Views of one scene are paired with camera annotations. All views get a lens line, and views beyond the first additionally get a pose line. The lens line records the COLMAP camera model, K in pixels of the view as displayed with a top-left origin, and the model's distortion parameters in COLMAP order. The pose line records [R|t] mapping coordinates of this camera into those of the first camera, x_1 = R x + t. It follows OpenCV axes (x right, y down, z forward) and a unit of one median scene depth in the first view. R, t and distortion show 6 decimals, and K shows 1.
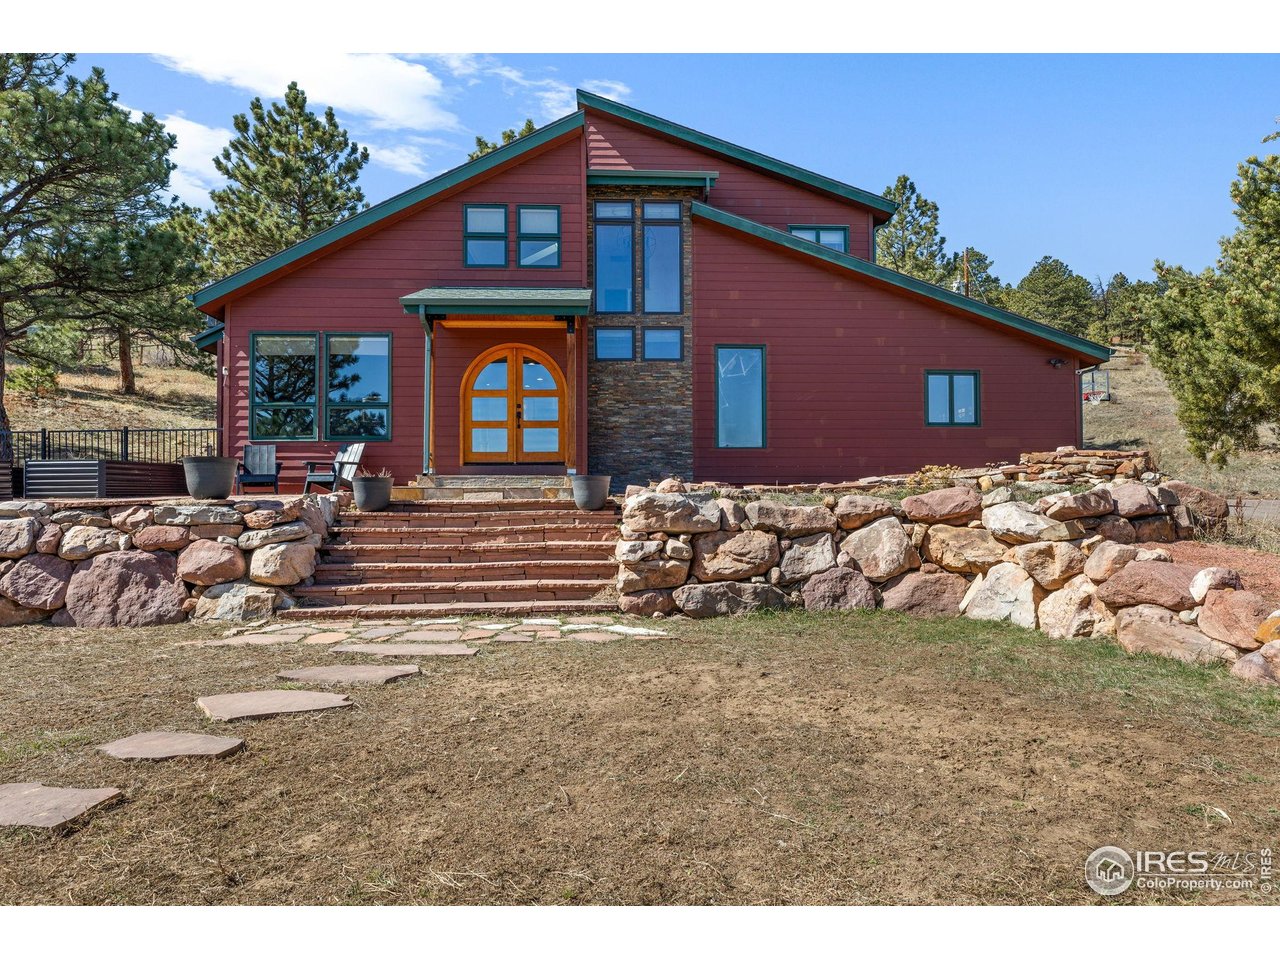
lens RADIAL K [[634.8, 0, 644.1], [0, 634.8, 476.8], [0, 0, 1]] dist [0.001411, -0.000126]
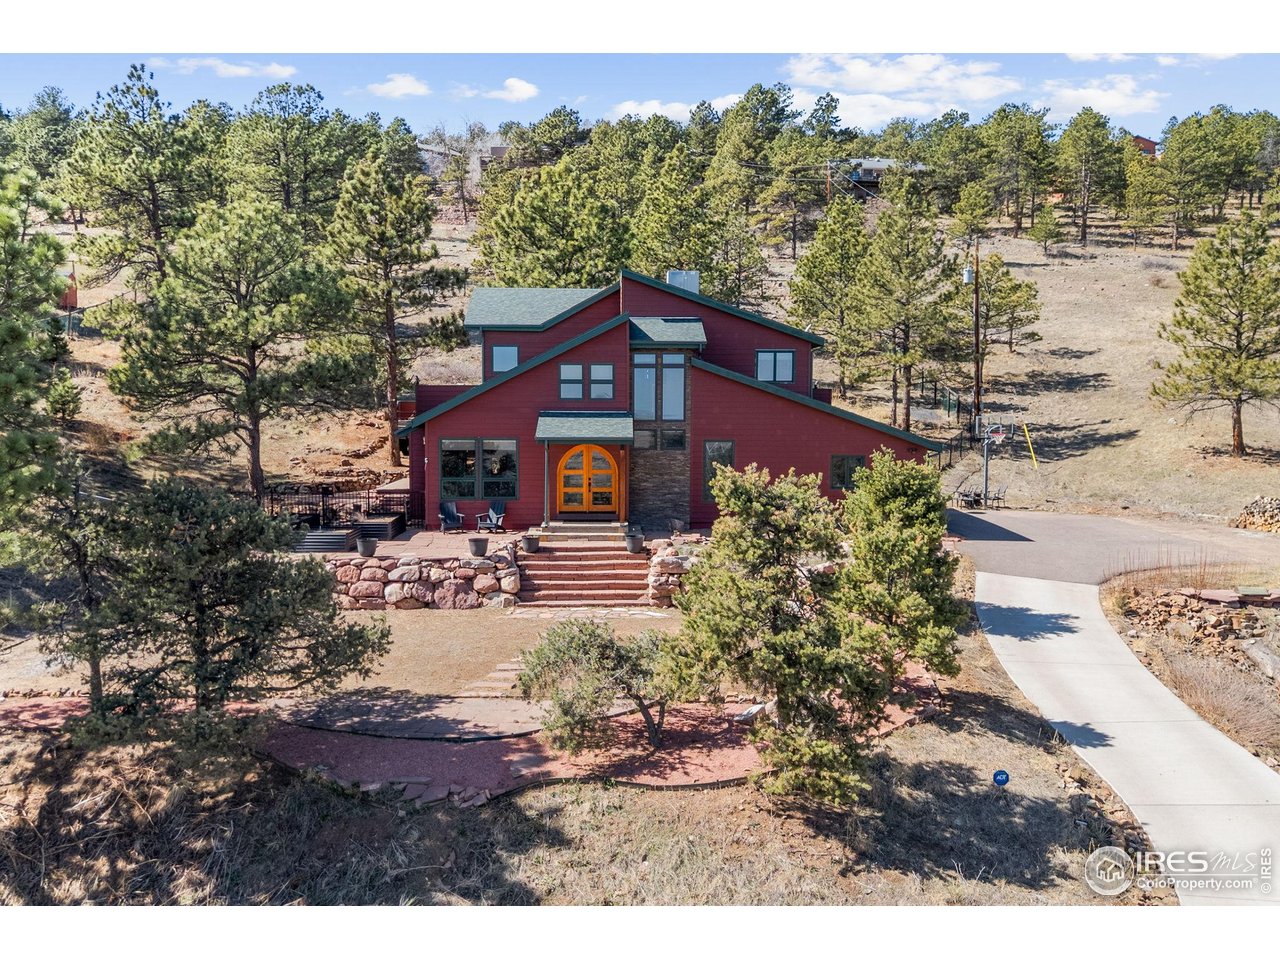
lens RADIAL K [[634.8, 0, 644.1], [0, 634.8, 476.8], [0, 0, 1]] dist [0.001411, -0.000126]
pose [[0.999454, 0.006151, -0.032476, 0.015729], [-0.004367, 0.998492, 0.054720, -0.416211], [0.032764, -0.054548, 0.997973, -1.418562]]
